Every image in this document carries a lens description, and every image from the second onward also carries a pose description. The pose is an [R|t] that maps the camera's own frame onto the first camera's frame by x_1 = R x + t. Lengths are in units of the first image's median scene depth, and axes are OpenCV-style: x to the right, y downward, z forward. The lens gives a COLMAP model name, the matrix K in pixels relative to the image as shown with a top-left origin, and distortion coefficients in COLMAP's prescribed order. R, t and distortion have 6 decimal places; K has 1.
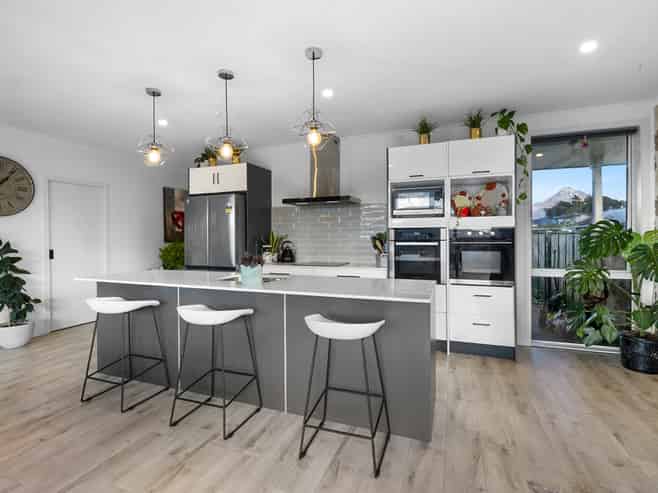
lens RADIAL K [[327.1, 0, 329.0], [0, 327.1, 246.5], [0, 0, 1]] dist [-0.002030, -0.000312]
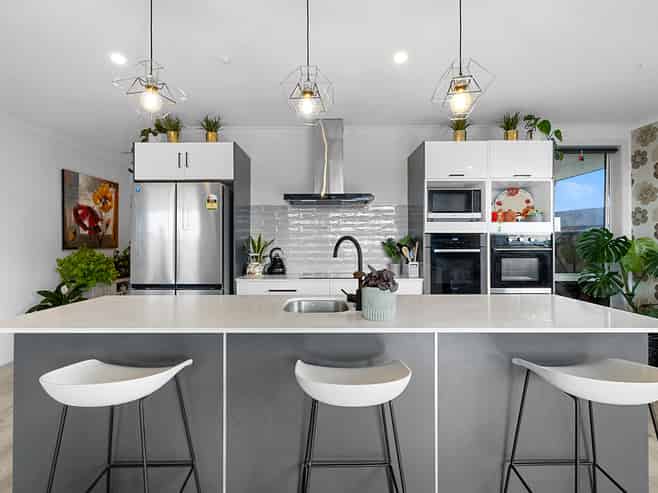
lens RADIAL K [[312.0, 0, 329.0], [0, 312.0, 246.5], [0, 0, 1]] dist [0.000861, 0.000139]
pose [[0.935061, -0.003023, 0.354474, -0.348707], [0.007878, 0.999894, -0.012252, -0.011650], [-0.354400, 0.014248, 0.934986, 0.310753]]
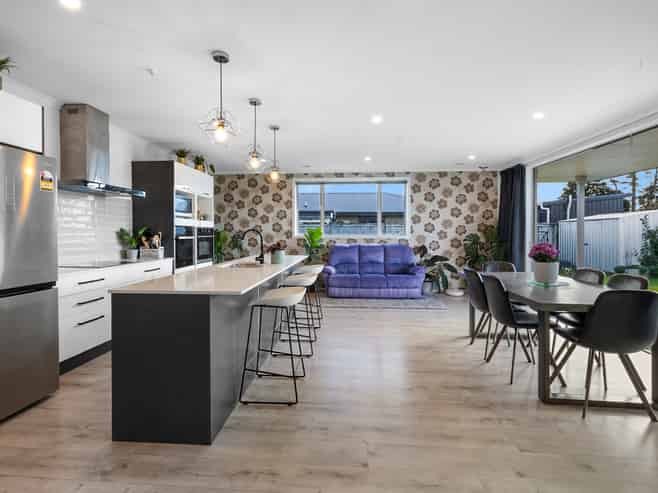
lens RADIAL K [[312.0, 0, 329.0], [0, 312.0, 246.5], [0, 0, 1]] dist [0.000861, 0.000139]
pose [[-0.287494, -0.038265, 0.957018, -1.114502], [0.021916, 0.998677, 0.046514, -0.018639], [-0.957532, 0.034347, -0.286275, 0.777832]]
